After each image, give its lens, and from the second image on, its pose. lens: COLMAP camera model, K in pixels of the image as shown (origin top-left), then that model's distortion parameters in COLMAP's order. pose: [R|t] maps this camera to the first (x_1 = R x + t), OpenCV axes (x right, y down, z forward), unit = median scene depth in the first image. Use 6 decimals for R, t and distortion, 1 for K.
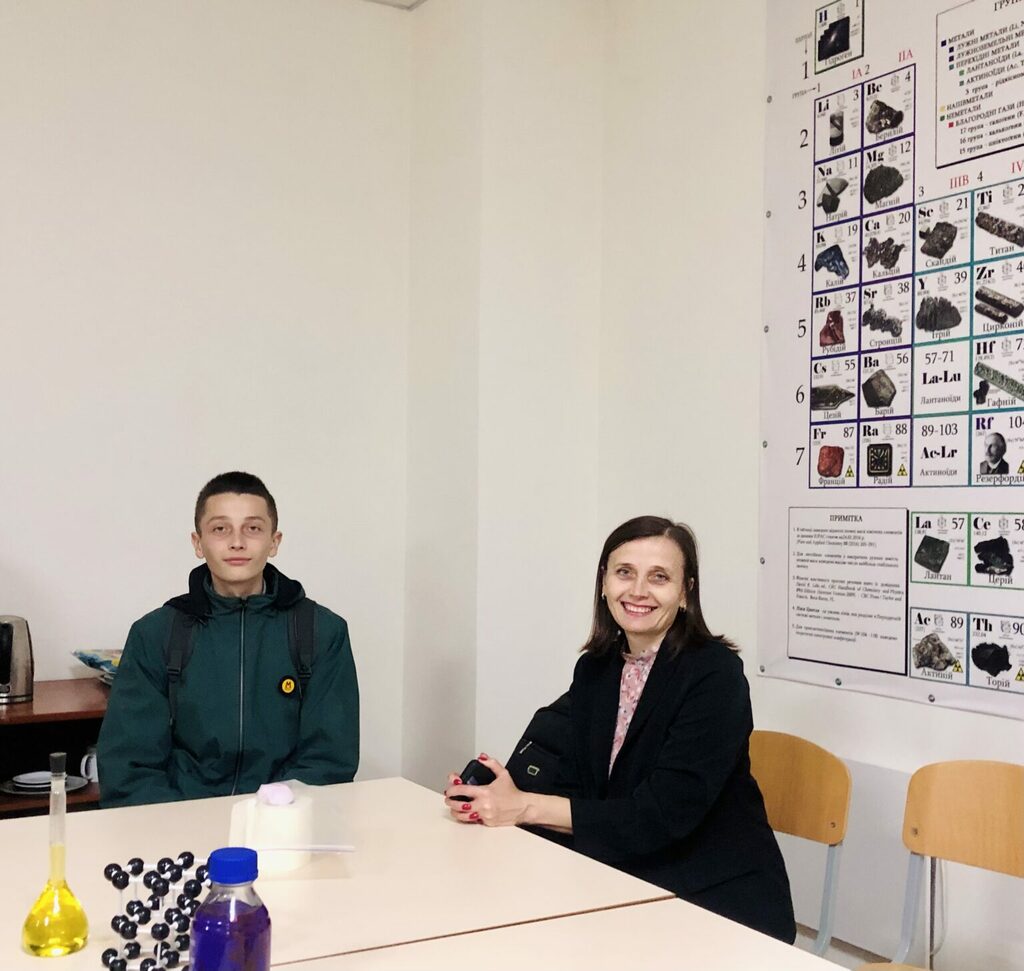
lens RADIAL K [[1338.1, 0, 512.0], [0, 1338.1, 485.5], [0, 0, 1]] dist [0.013141, 0.018183]
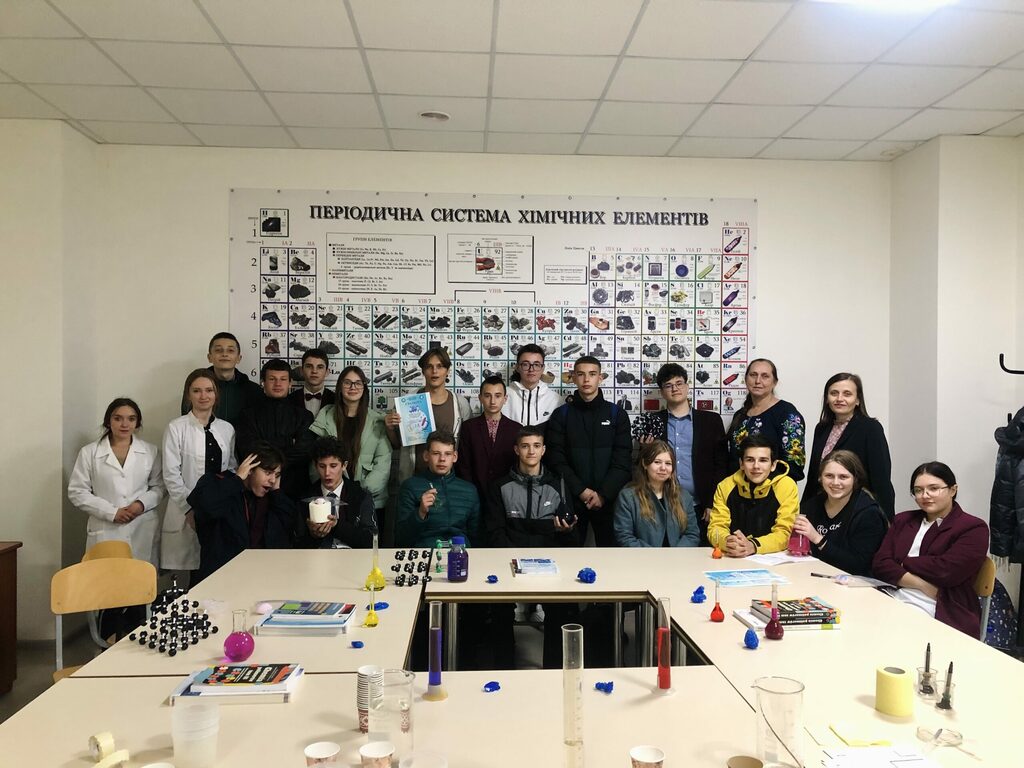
lens RADIAL K [[833.4, 0, 512.9], [0, 833.4, 399.7], [0, 0, 1]] dist [0.107108, -0.198116]
pose [[0.481218, -0.020578, 0.876359, -0.907623], [-0.019362, 0.999231, 0.034095, -0.084607], [-0.876387, -0.033375, 0.480449, -0.109305]]
